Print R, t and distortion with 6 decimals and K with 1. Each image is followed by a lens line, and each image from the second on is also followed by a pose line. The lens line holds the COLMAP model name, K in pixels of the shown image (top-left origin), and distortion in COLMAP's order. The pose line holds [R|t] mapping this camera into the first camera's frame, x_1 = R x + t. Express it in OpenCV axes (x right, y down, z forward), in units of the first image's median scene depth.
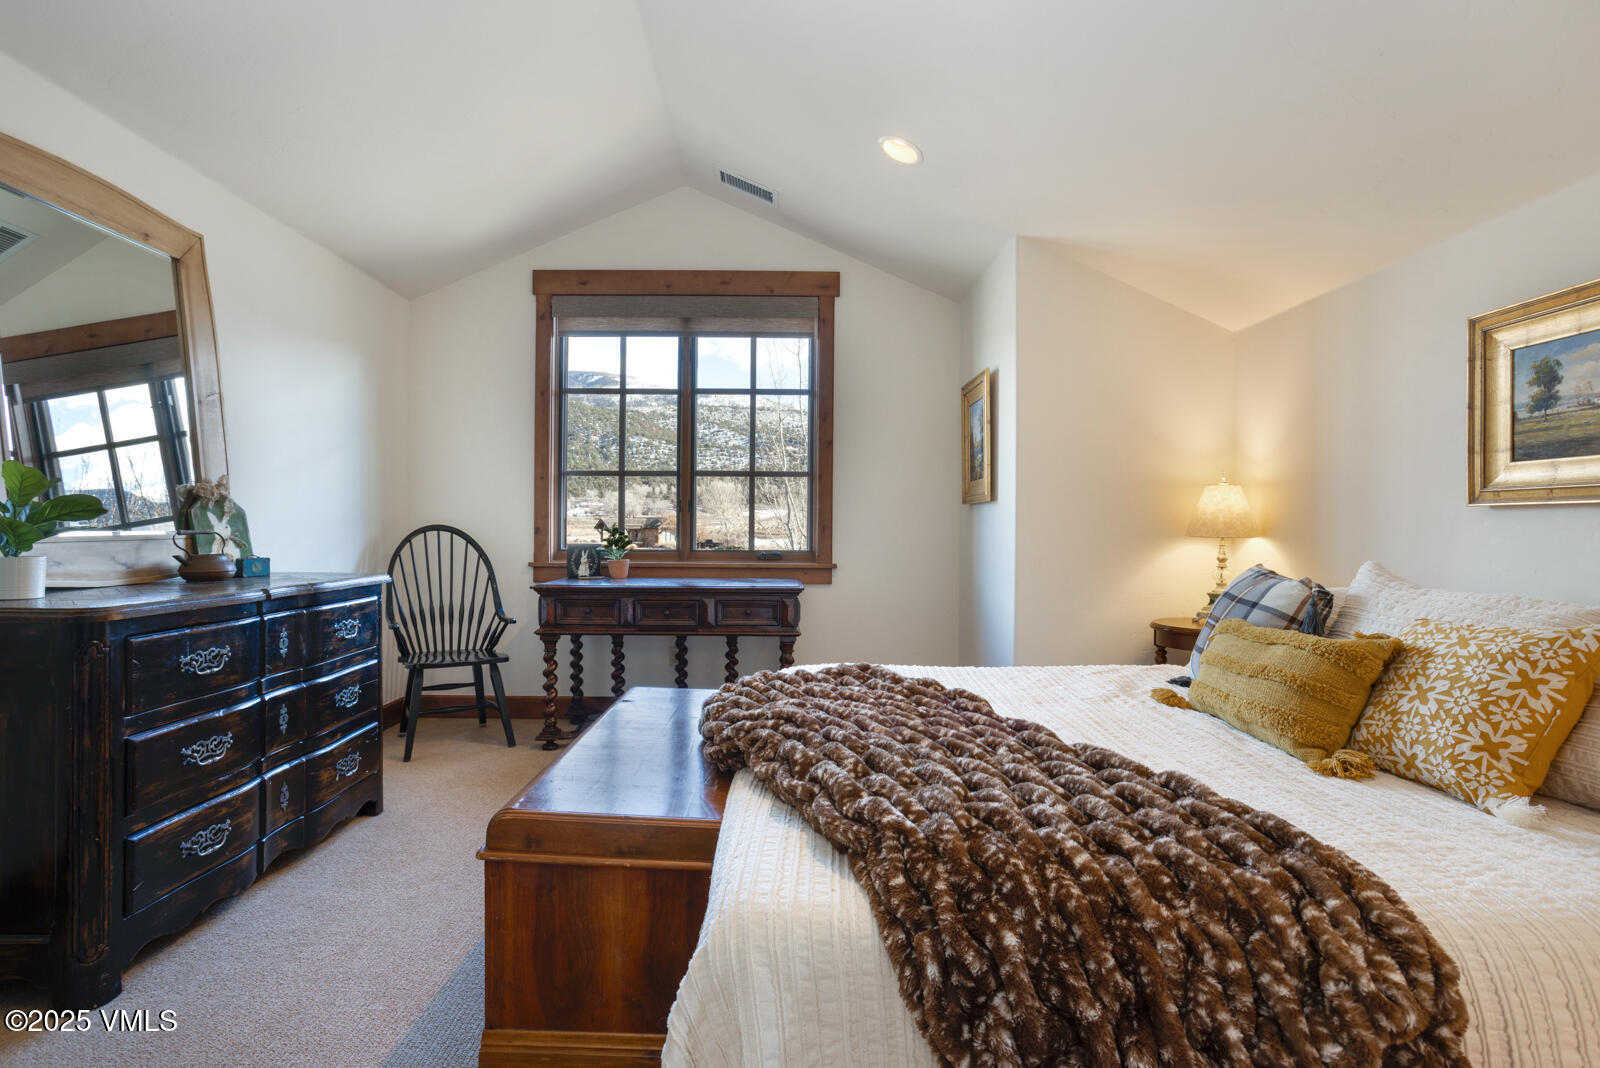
lens RADIAL K [[807.7, 0, 797.1], [0, 807.7, 527.1], [0, 0, 1]] dist [0.000392, 0.016923]
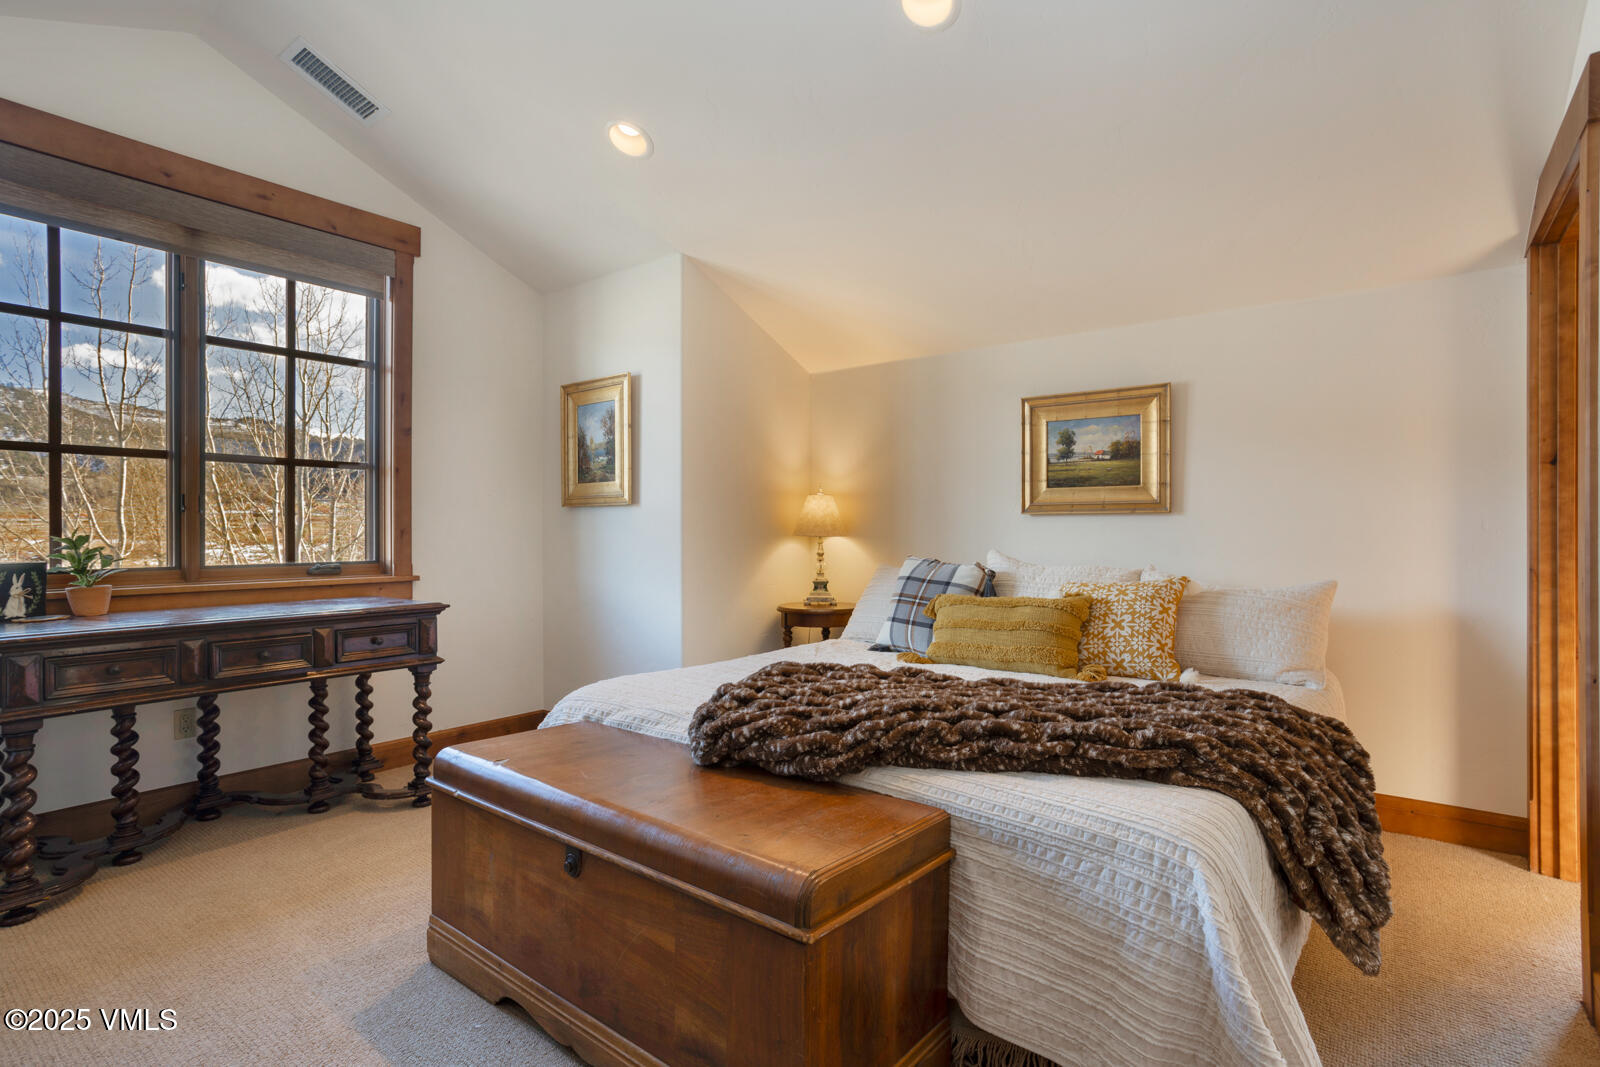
lens RADIAL K [[807.7, 0, 805.7], [0, 807.7, 530.8], [0, 0, 1]] dist [0.000392, 0.016923]
pose [[0.630565, -0.007710, 0.776098, -0.458602], [0.007784, 0.999963, 0.003610, -0.001126], [-0.776097, 0.003765, 0.630602, 0.209334]]
